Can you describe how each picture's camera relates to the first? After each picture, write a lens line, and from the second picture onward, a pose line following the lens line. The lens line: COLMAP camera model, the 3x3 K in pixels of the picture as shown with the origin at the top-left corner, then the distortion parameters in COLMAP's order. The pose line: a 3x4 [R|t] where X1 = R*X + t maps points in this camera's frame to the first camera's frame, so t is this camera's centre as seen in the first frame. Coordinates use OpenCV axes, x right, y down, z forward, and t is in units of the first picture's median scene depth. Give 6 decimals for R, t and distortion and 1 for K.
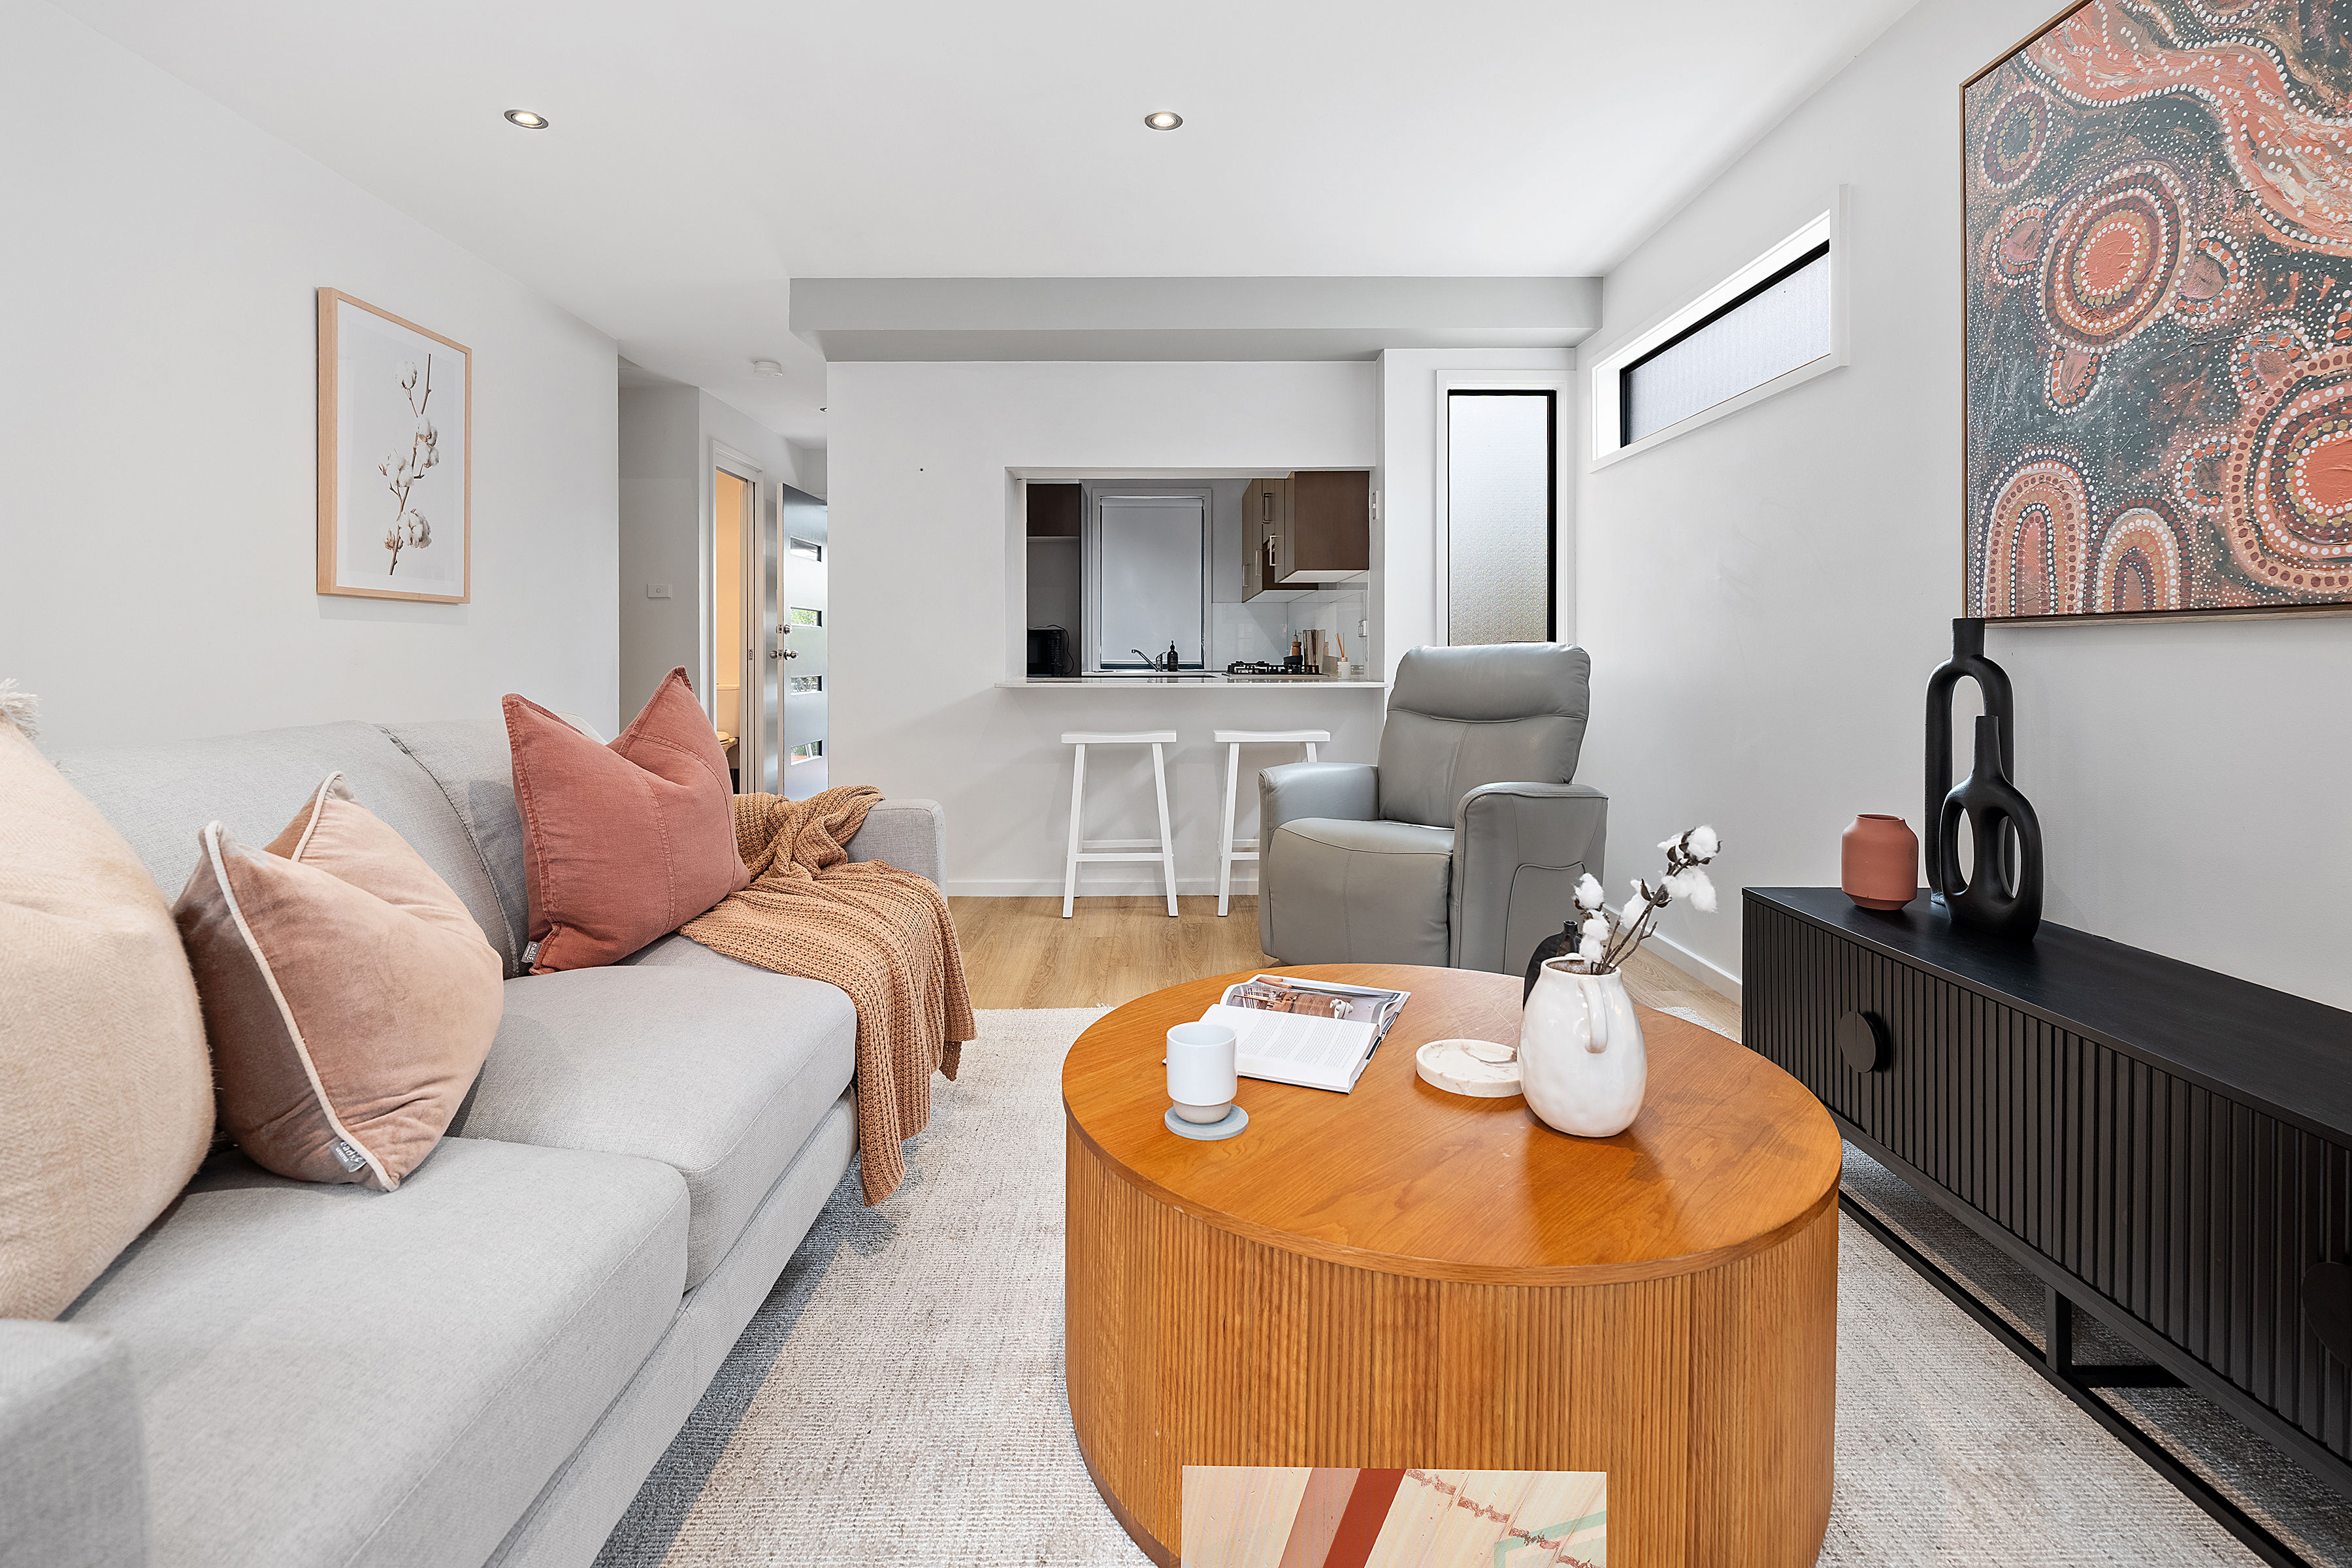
lens RADIAL K [[1087.6, 0, 1169.6], [0, 1087.6, 648.3], [0, 0, 1]] dist [-0.000223, -0.000230]
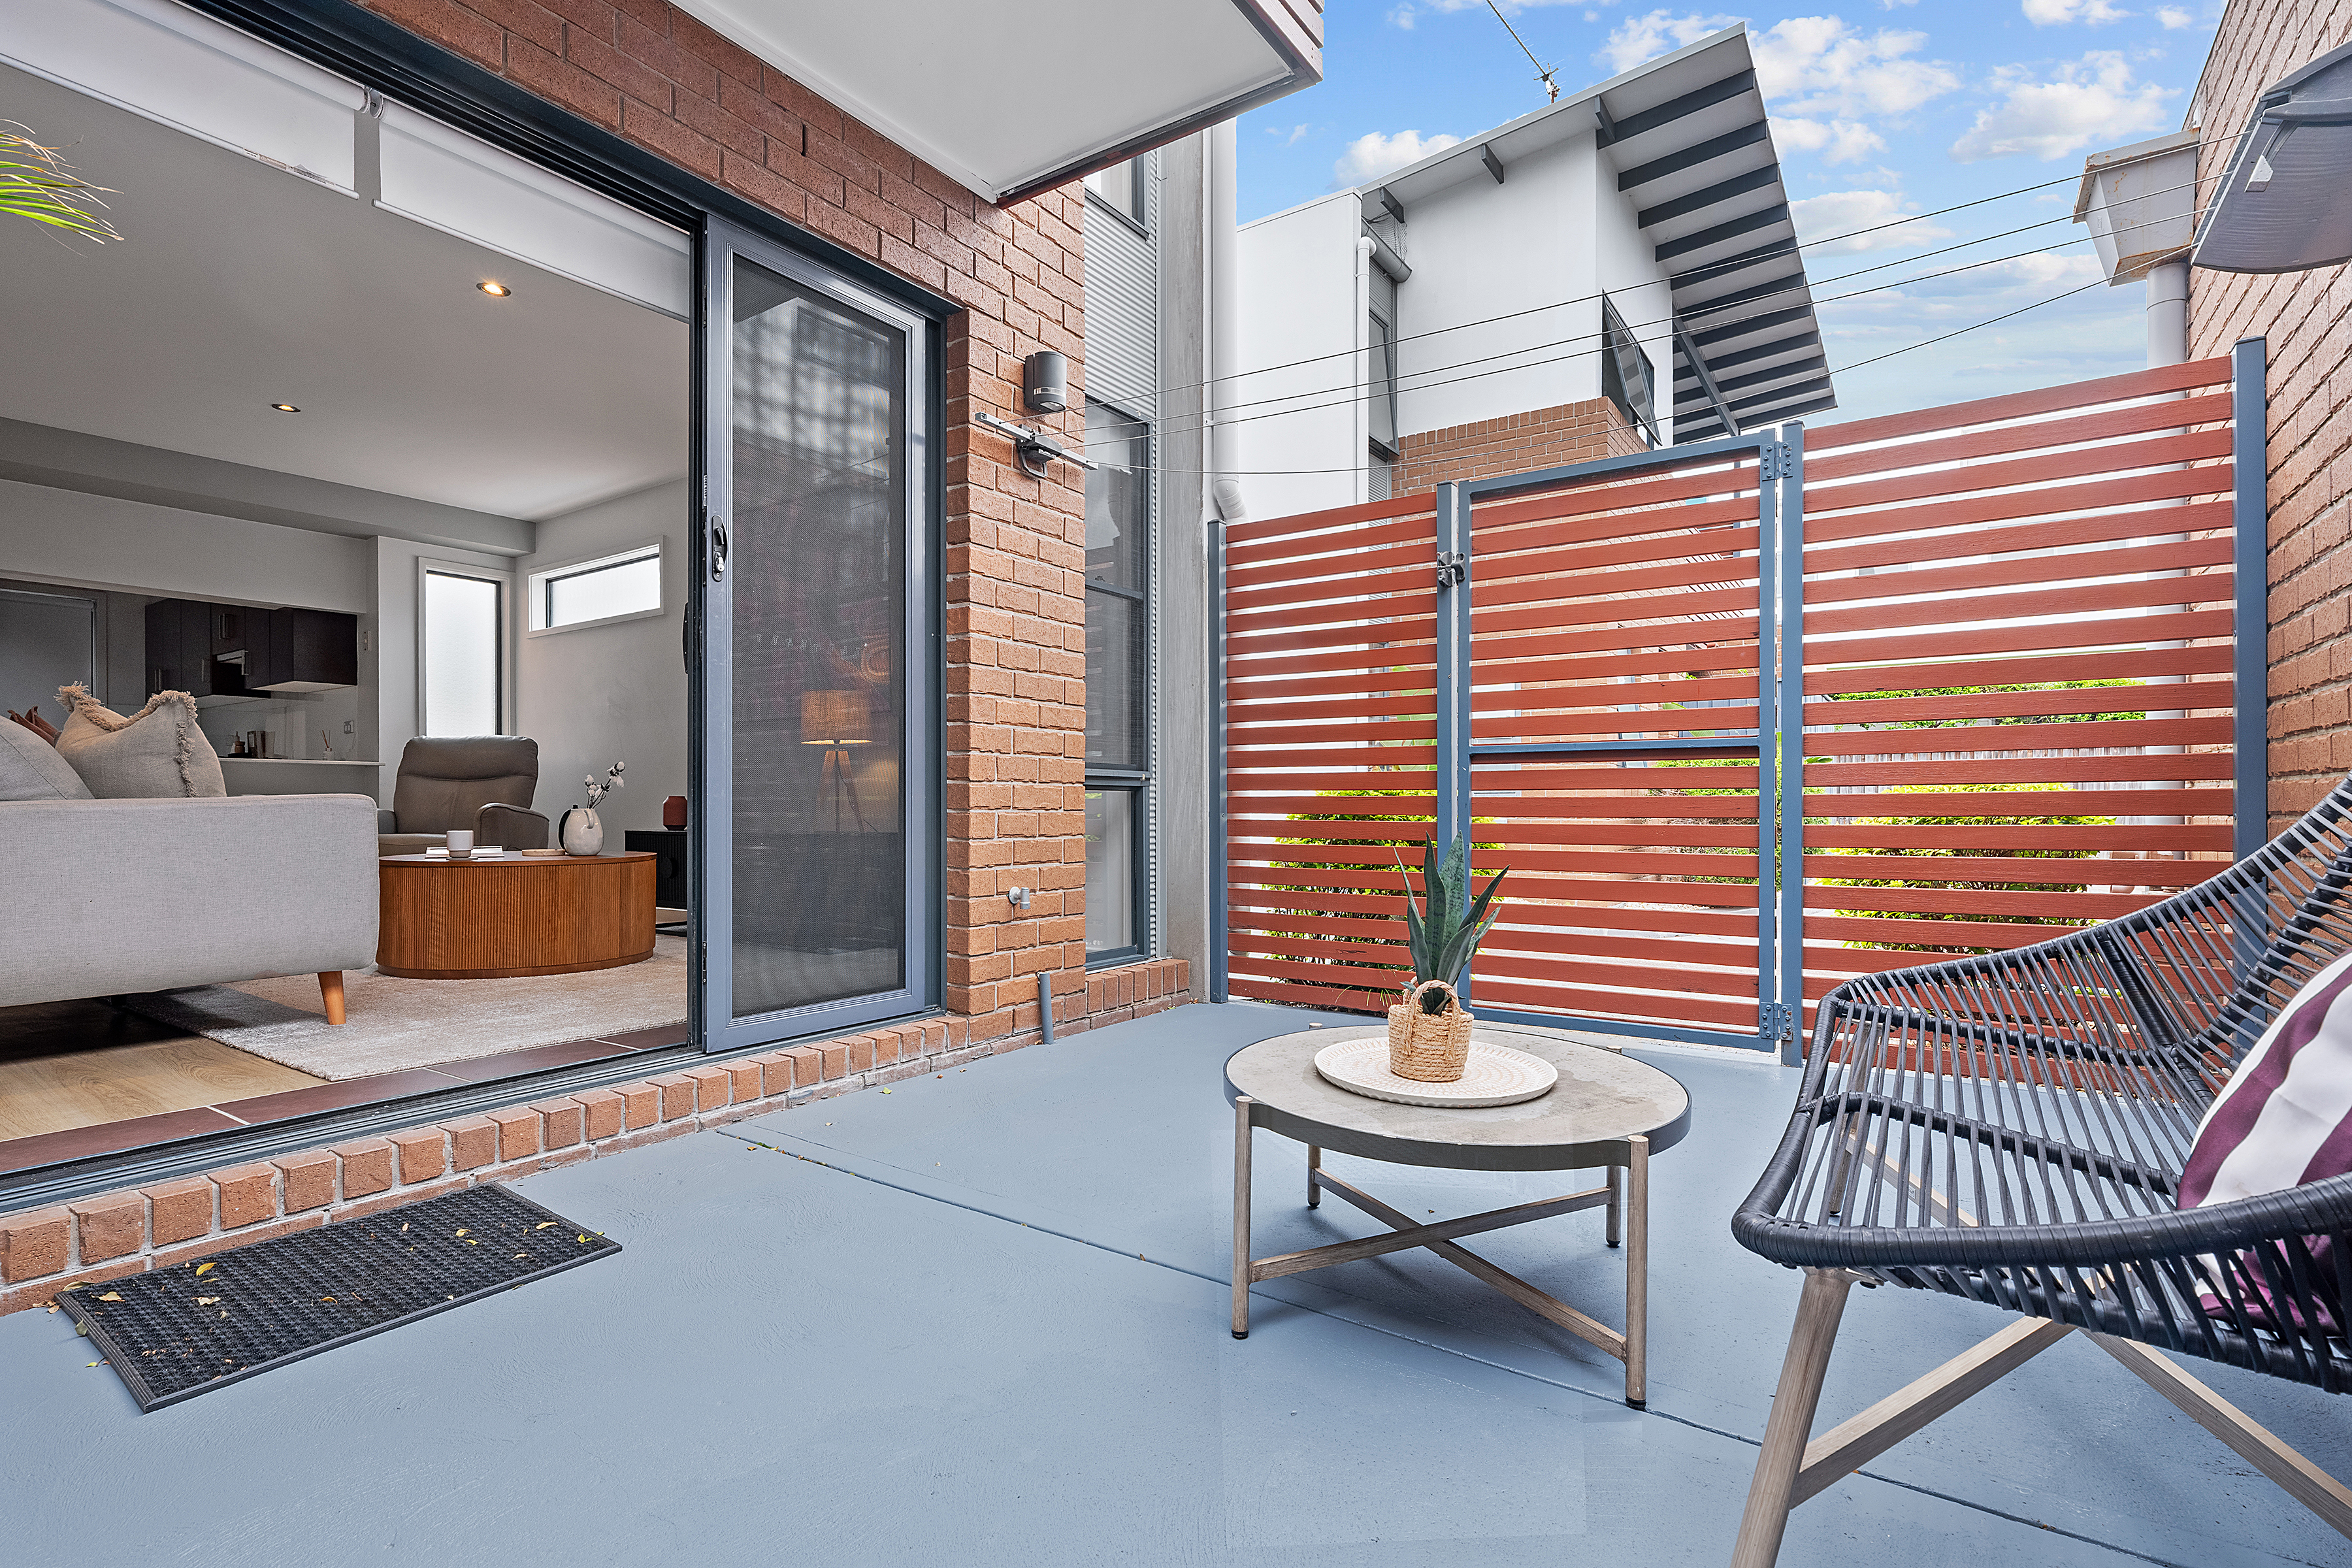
lens RADIAL K [[1103.0, 0, 1176.0], [0, 1103.0, 784.0], [0, 0, 1]] dist [0.000556, 0.000113]
pose [[0.566172, -0.001134, 0.824286, -2.127643], [0.005970, 0.999978, -0.002724, 0.348466], [-0.824265, 0.006463, 0.566167, -3.729578]]
